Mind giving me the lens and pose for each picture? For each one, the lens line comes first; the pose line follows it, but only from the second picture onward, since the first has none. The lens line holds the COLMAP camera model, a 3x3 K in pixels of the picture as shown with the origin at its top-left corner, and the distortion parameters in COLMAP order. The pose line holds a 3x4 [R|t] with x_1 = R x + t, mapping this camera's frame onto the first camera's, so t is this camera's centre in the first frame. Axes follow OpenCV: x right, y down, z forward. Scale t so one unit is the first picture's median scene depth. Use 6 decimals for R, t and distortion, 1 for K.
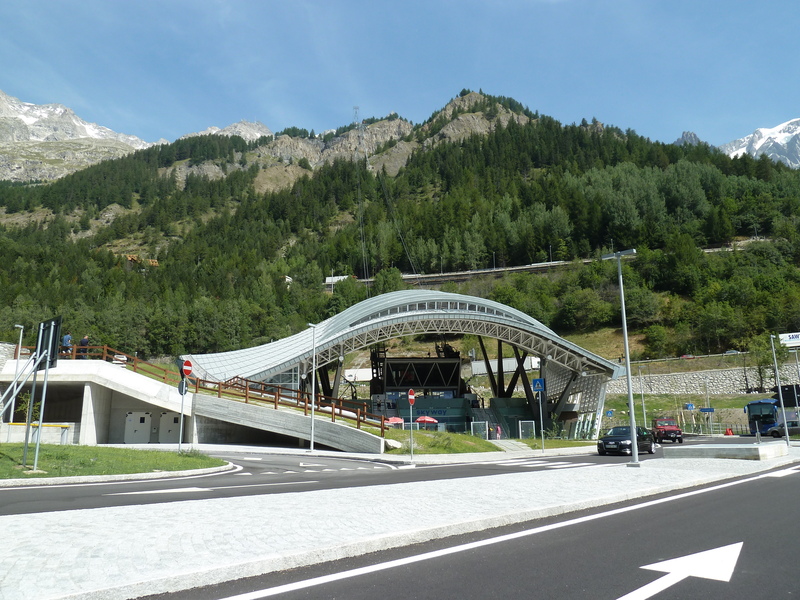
lens RADIAL K [[592.9, 0, 400.0], [0, 592.9, 300.0], [0, 0, 1]] dist [-0.034747, 0.001335]
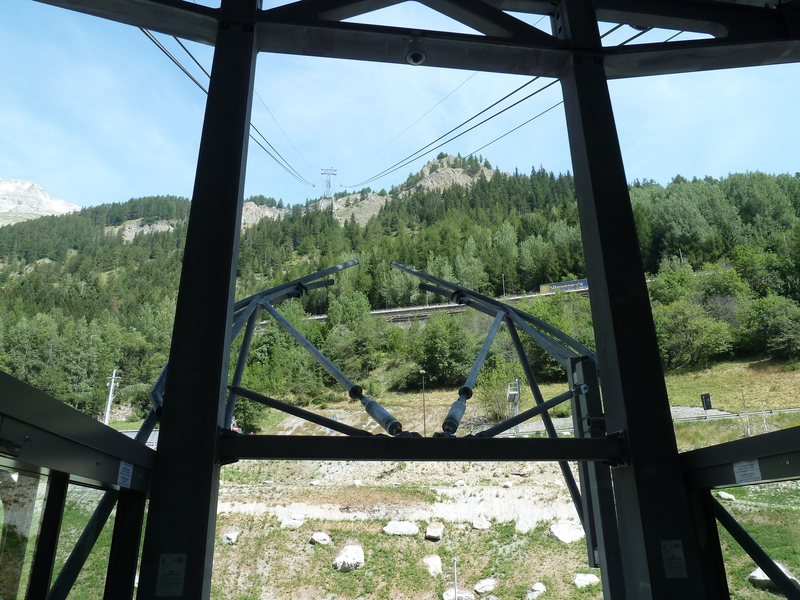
lens RADIAL K [[592.9, 0, 400.0], [0, 592.9, 300.0], [0, 0, 1]] dist [-0.034747, 0.001335]
pose [[0.998626, 0.020576, 0.048198, 0.002719], [-0.013194, 0.988788, -0.148744, 0.030216], [-0.050718, 0.147903, 0.987701, 0.178032]]
